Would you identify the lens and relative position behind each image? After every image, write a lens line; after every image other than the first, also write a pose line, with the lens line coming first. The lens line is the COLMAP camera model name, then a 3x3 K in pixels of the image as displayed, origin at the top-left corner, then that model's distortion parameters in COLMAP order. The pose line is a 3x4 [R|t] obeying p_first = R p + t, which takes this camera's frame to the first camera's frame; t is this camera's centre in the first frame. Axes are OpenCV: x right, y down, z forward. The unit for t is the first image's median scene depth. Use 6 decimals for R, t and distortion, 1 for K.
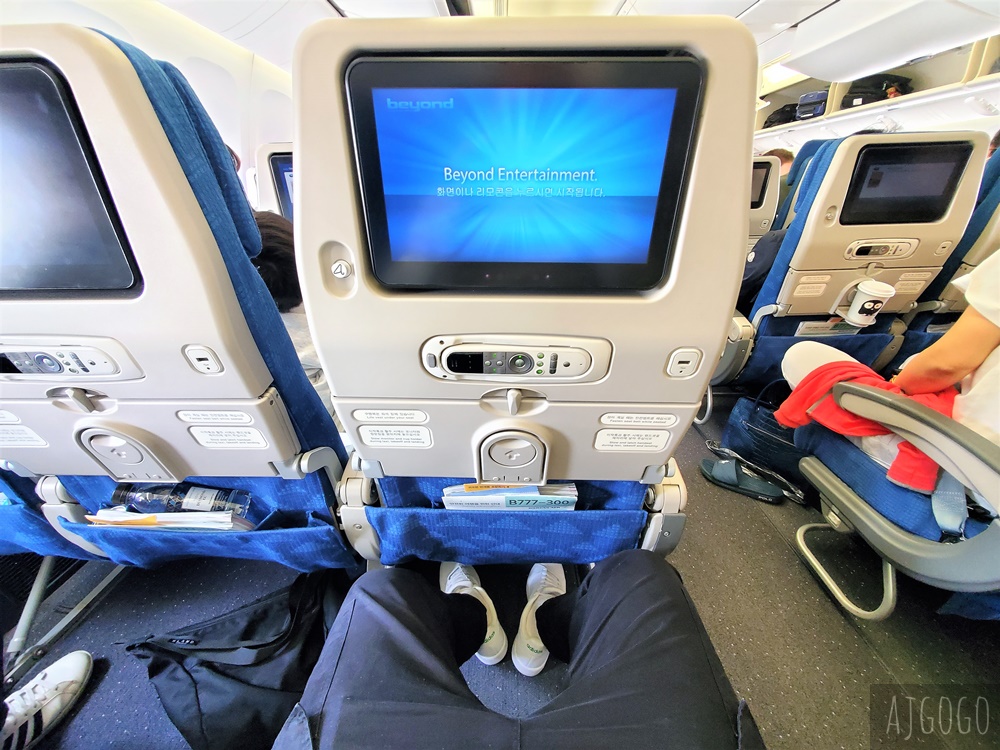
lens RADIAL K [[396.2, 0, 494.8], [0, 396.2, 370.6], [0, 0, 1]] dist [-0.002368, -0.000007]
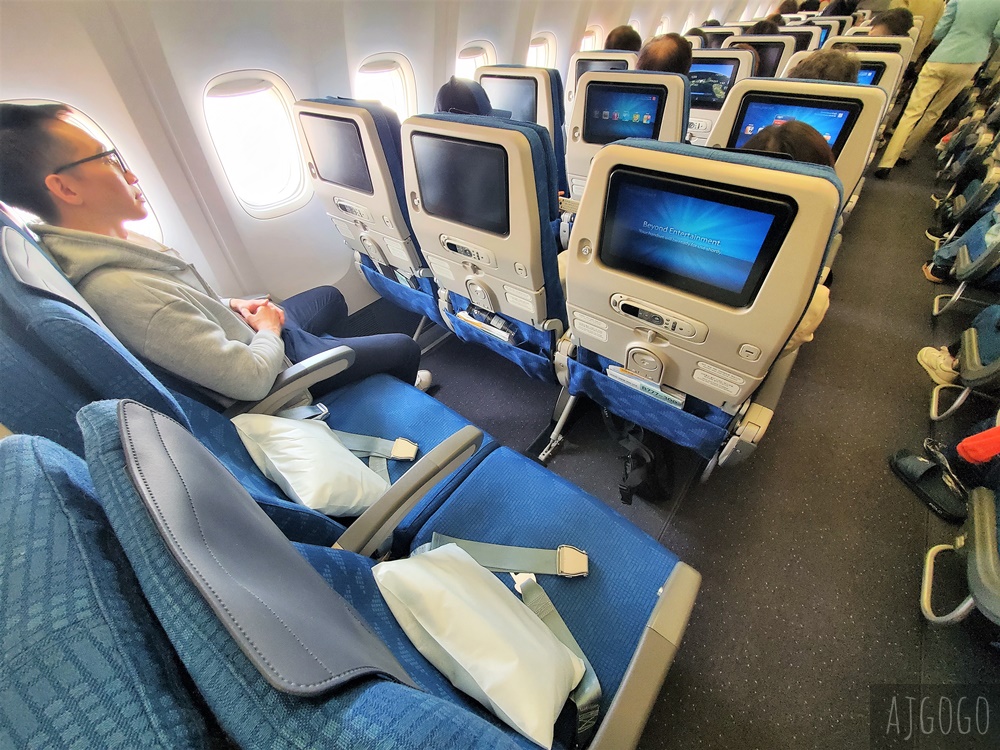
lens RADIAL K [[396.2, 0, 494.8], [0, 396.2, 370.6], [0, 0, 1]] dist [-0.002368, -0.000007]
pose [[0.788311, 0.402376, -0.465467, 0.325778], [-0.223632, 0.892156, 0.392488, -0.279672], [0.573197, -0.205309, 0.793280, -0.757021]]
